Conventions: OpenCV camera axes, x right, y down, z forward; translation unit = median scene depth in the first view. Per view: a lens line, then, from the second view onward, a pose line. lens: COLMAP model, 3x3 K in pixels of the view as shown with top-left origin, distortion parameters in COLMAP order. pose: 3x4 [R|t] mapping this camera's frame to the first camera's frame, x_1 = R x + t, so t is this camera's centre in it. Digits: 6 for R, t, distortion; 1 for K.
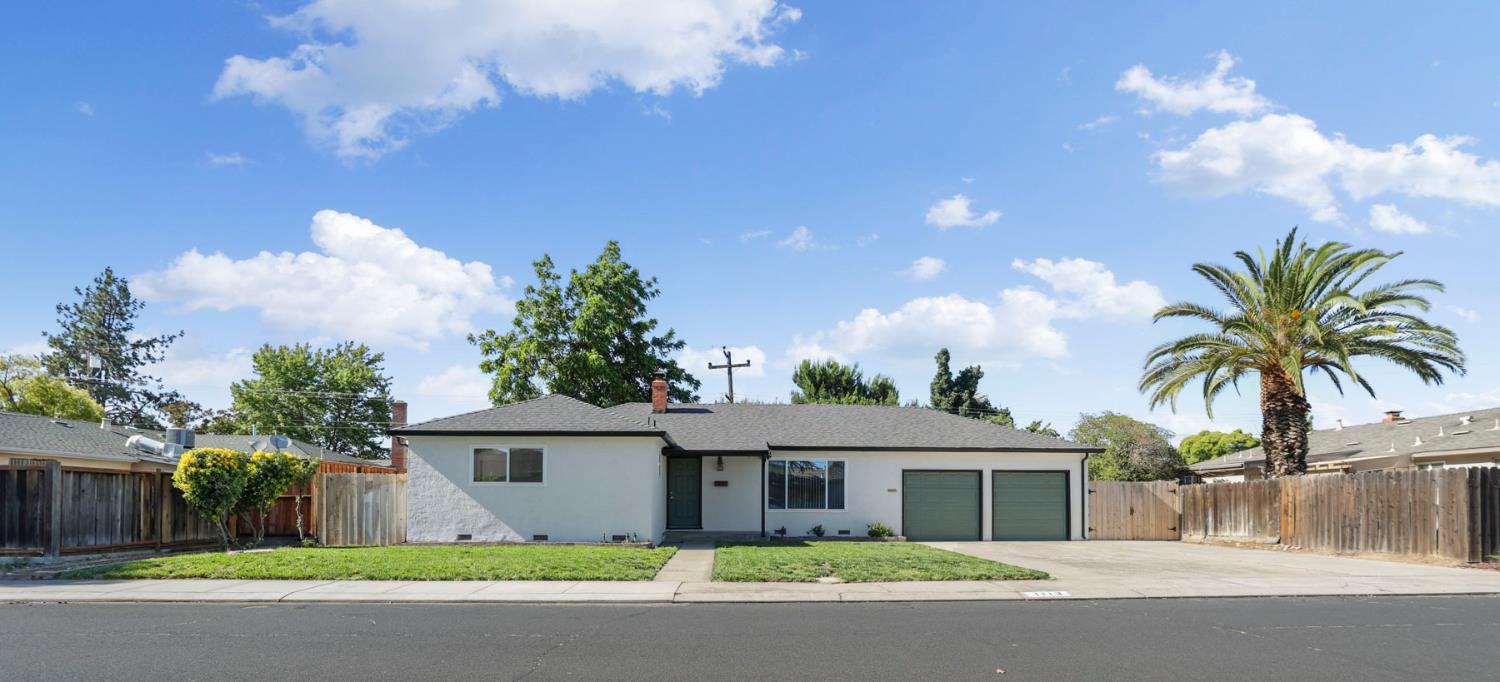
lens RADIAL K [[750.5, 0, 755.5], [0, 750.5, 490.2], [0, 0, 1]] dist [-0.091983, 0.047618]
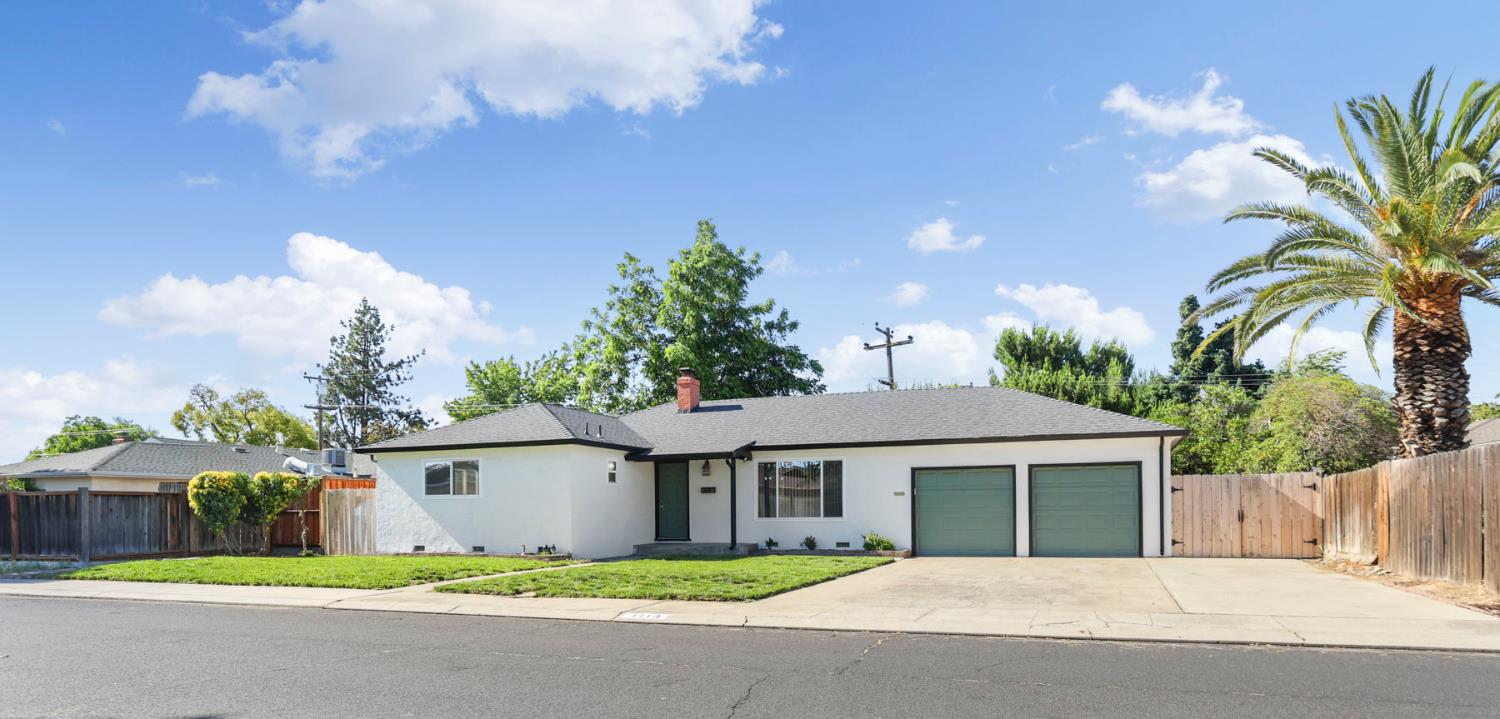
lens RADIAL K [[905.1, 0, 748.4], [0, 905.1, 498.9], [0, 0, 1]] dist [-0.052961, 0.000974]
pose [[0.910219, -0.017770, -0.413747, 0.519956], [0.020226, 0.999794, 0.001556, 0.001200], [0.413634, -0.009784, 0.910391, 0.041328]]
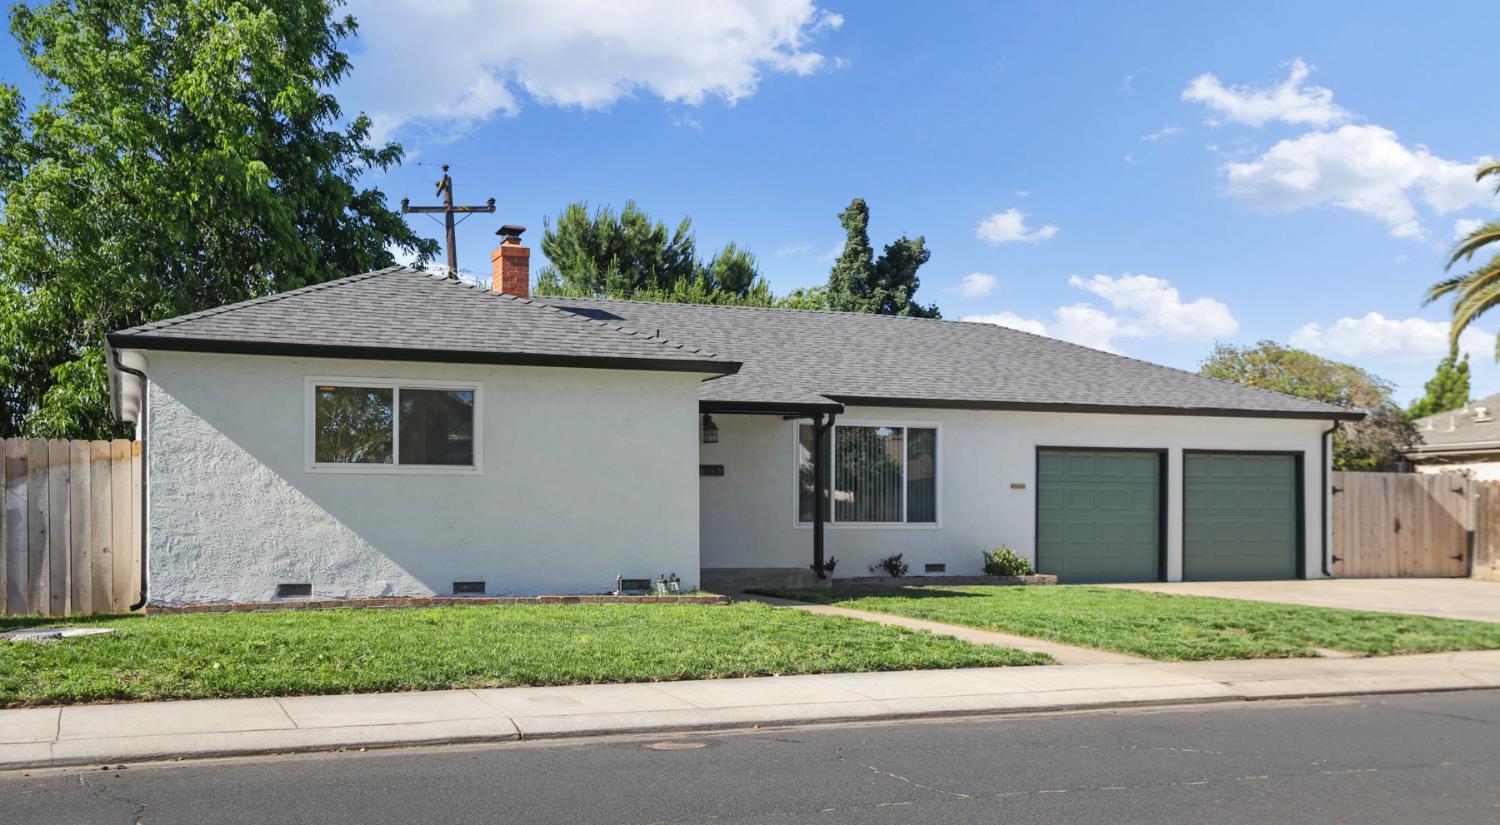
lens RADIAL K [[1606.8, 0, 750.8], [0, 1606.8, 517.8], [0, 0, 1]] dist [0.014857, 0.020912]
pose [[0.939226, -0.001031, 0.343297, -0.439423], [-0.006970, 0.999732, 0.022072, -0.001444], [-0.343228, -0.023124, 0.938967, 0.023562]]
